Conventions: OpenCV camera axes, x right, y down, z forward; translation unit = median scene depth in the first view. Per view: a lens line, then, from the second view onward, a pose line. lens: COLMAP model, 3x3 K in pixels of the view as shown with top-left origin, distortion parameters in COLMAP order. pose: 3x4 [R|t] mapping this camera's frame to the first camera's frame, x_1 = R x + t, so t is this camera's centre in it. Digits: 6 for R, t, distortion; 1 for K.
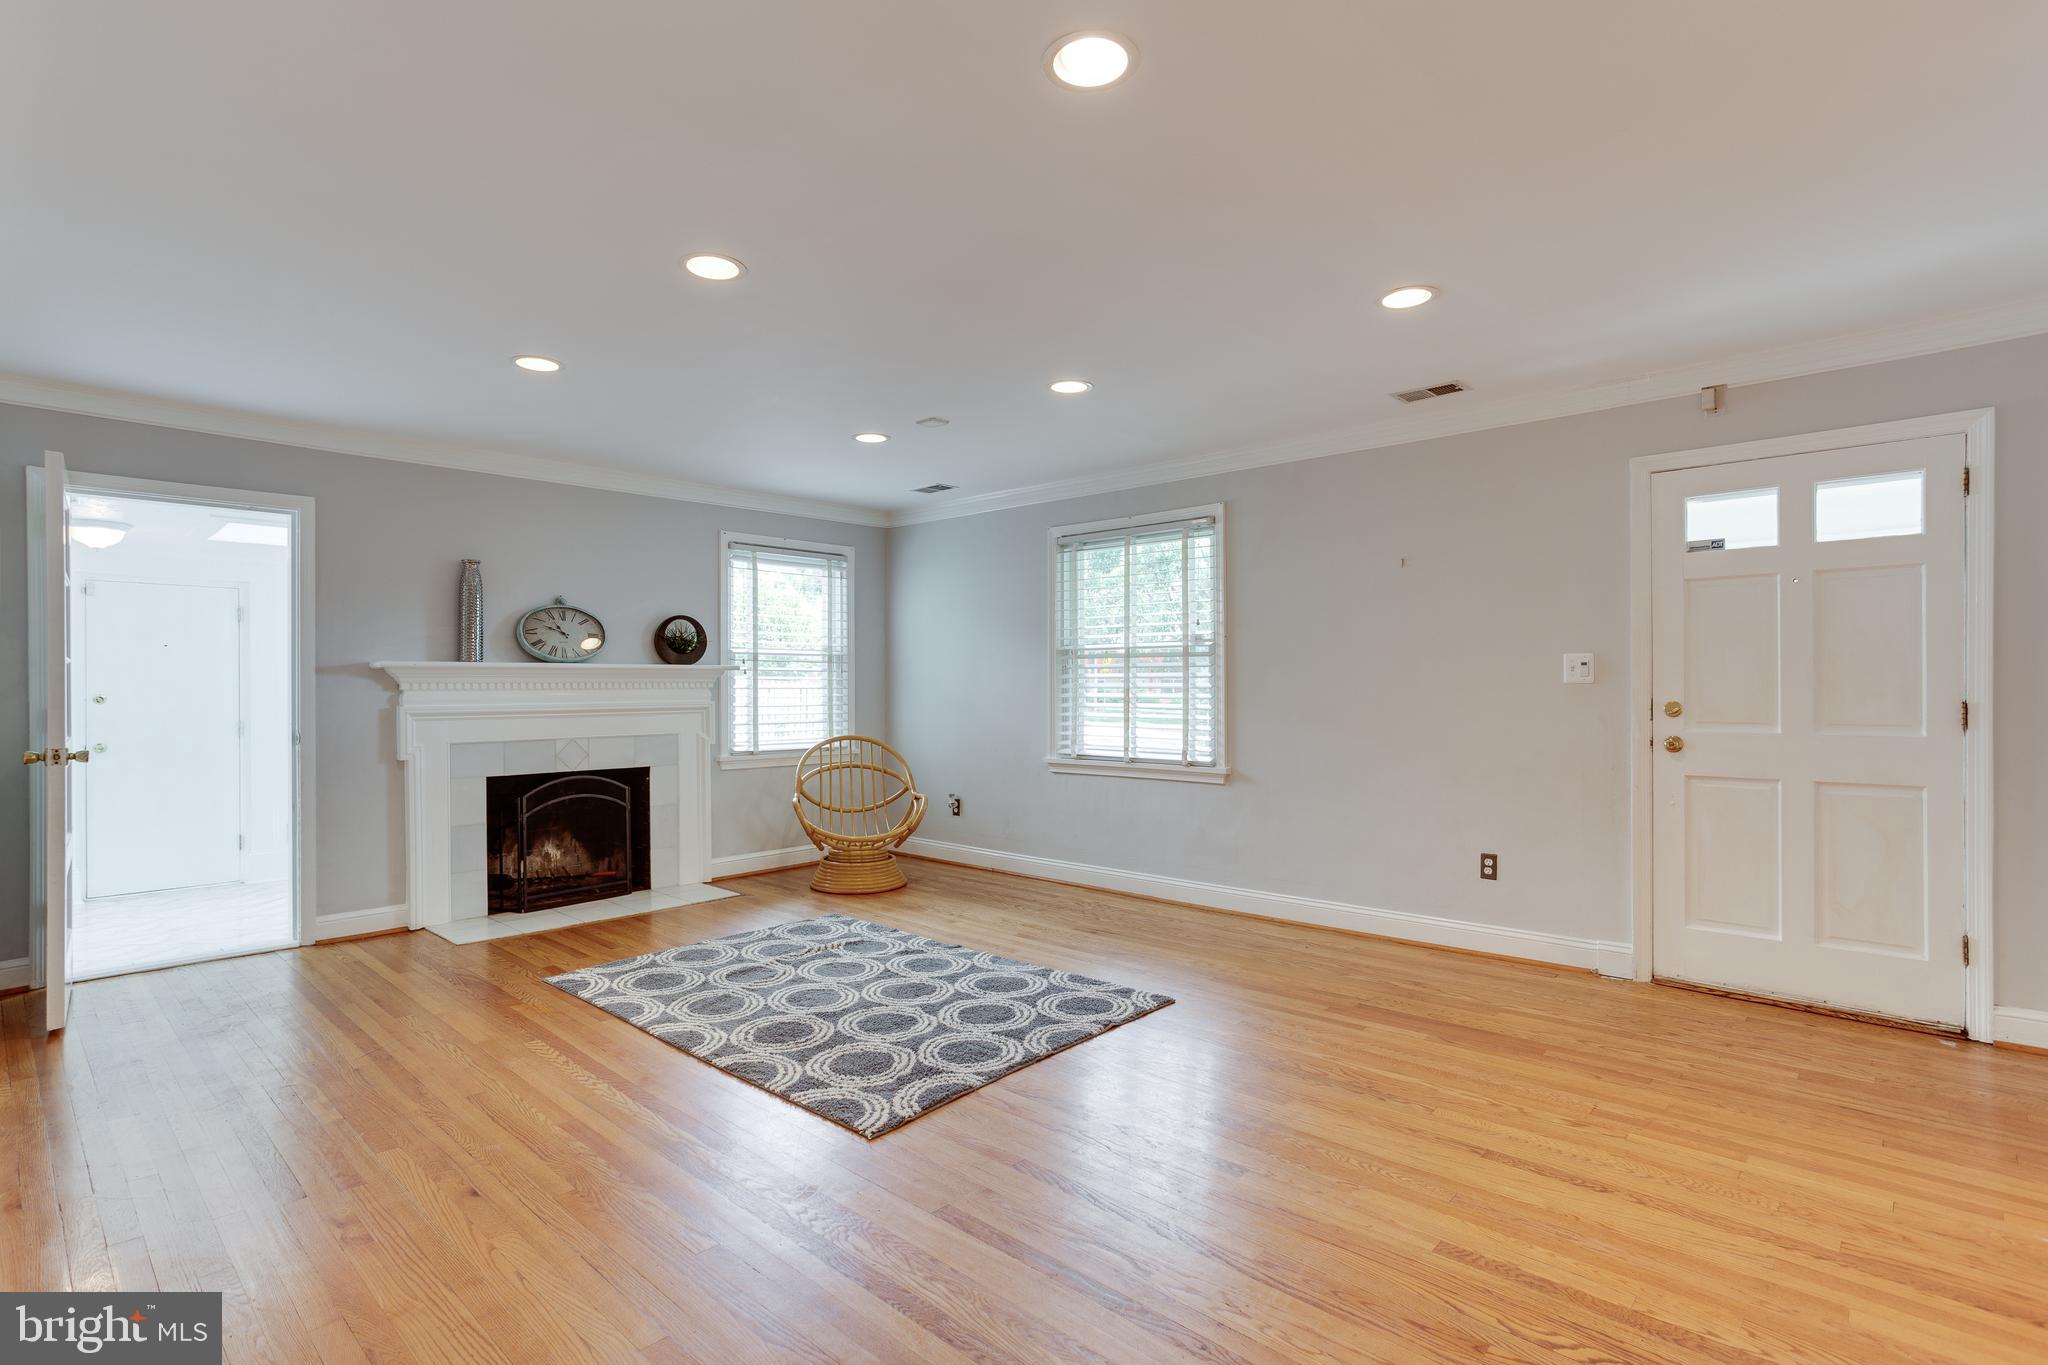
lens RADIAL K [[988.9, 0, 1030.1], [0, 988.9, 682.2], [0, 0, 1]] dist [-0.001643, 0.000954]
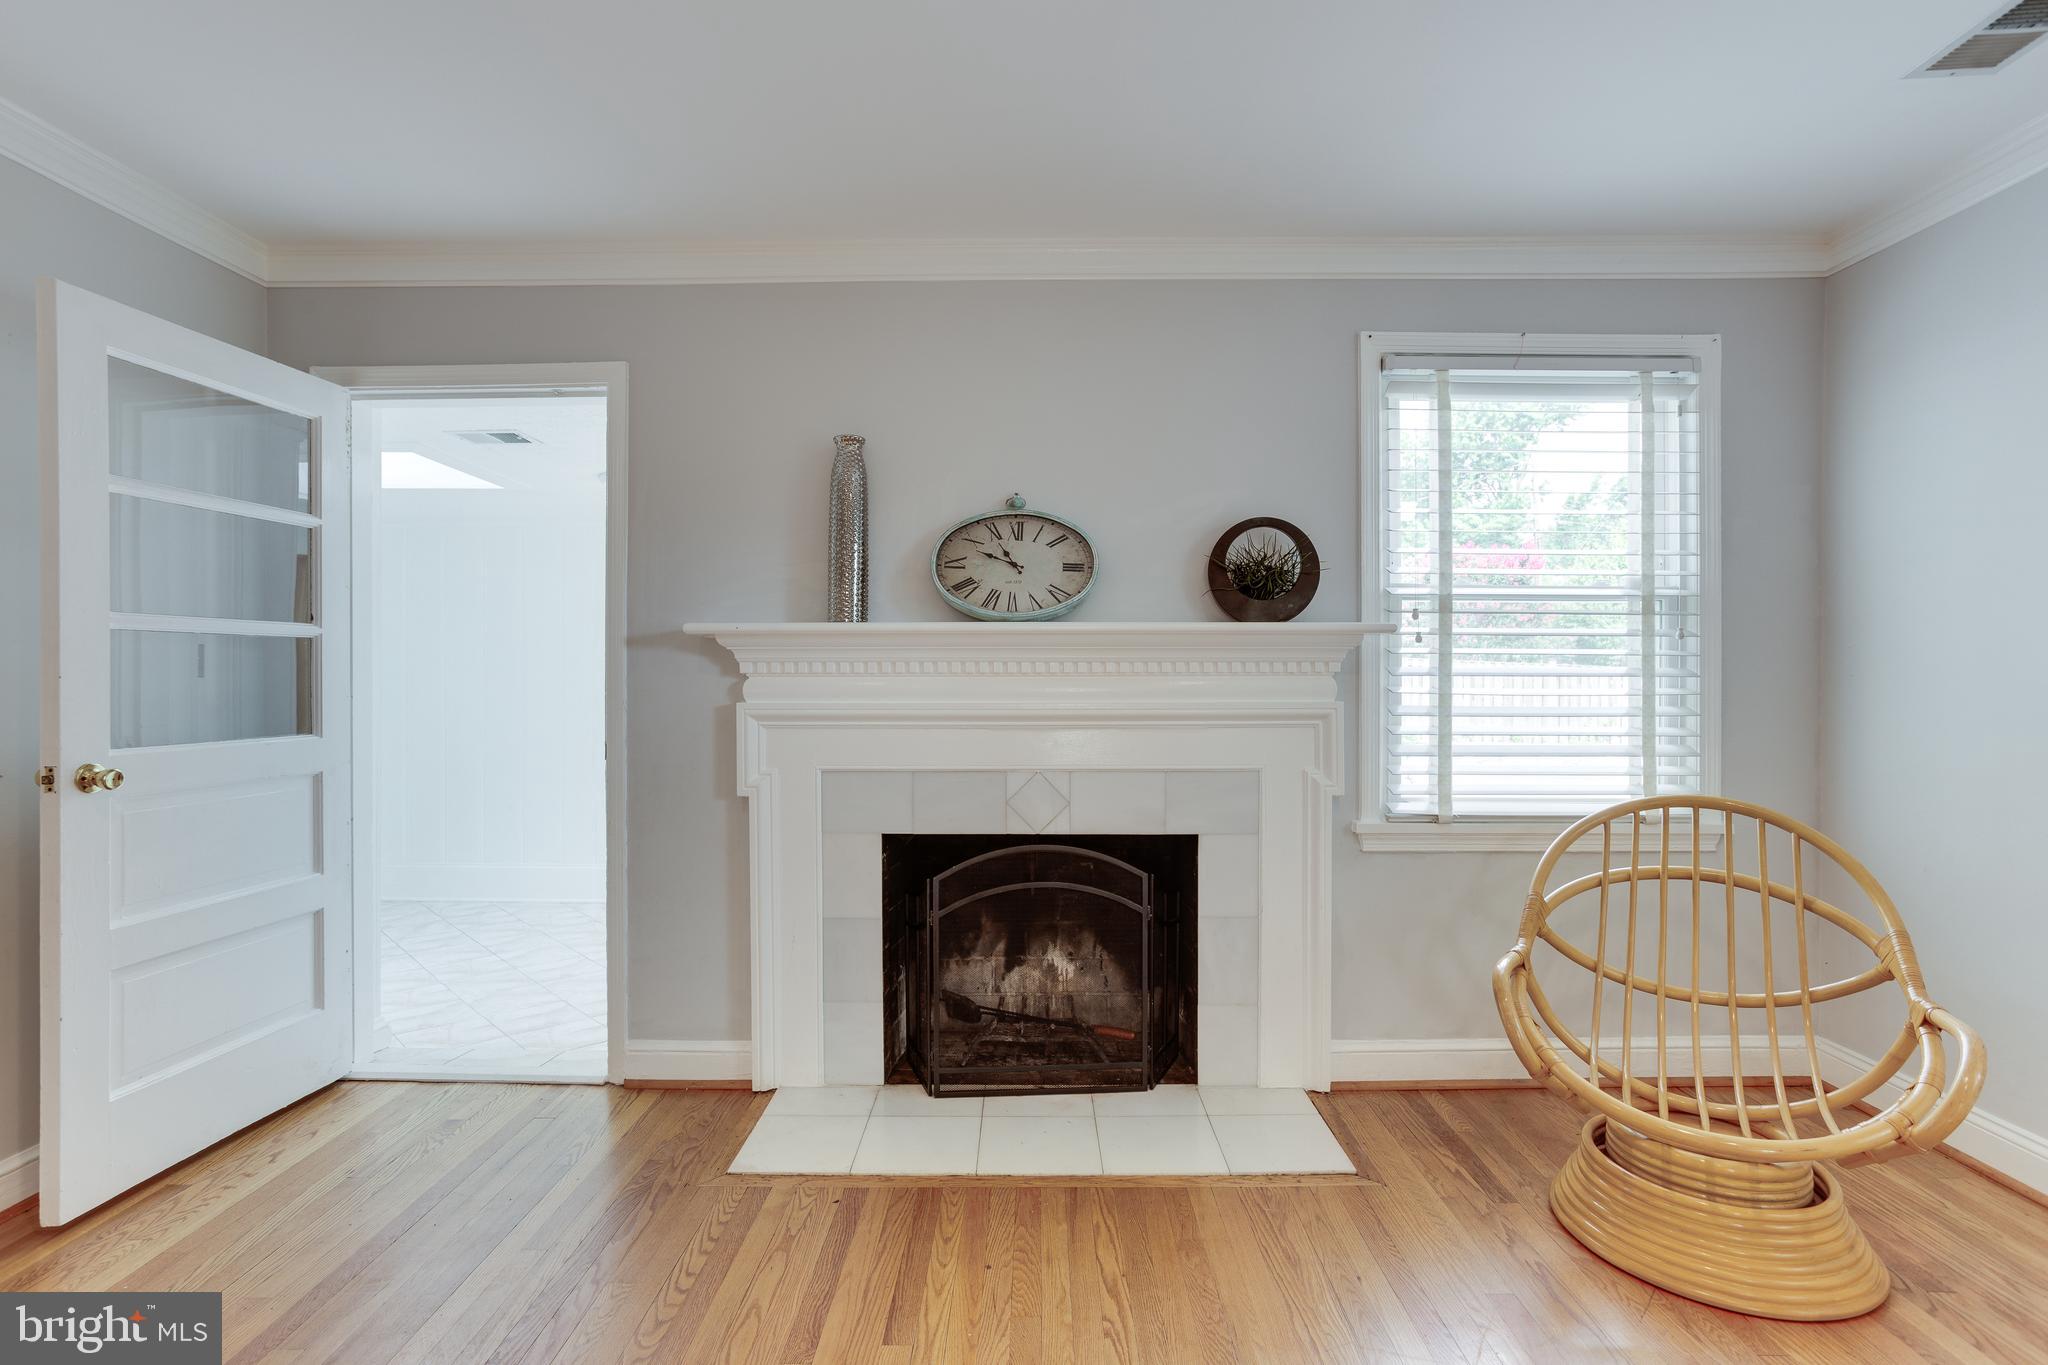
lens RADIAL K [[988.9, 0, 1030.1], [0, 988.9, 682.2], [0, 0, 1]] dist [-0.001643, 0.000954]
pose [[0.672592, 0.002418, -0.740010, -0.078014], [-0.000340, 0.999996, 0.002958, 0.009342], [0.740014, -0.001737, 0.672589, 0.602238]]
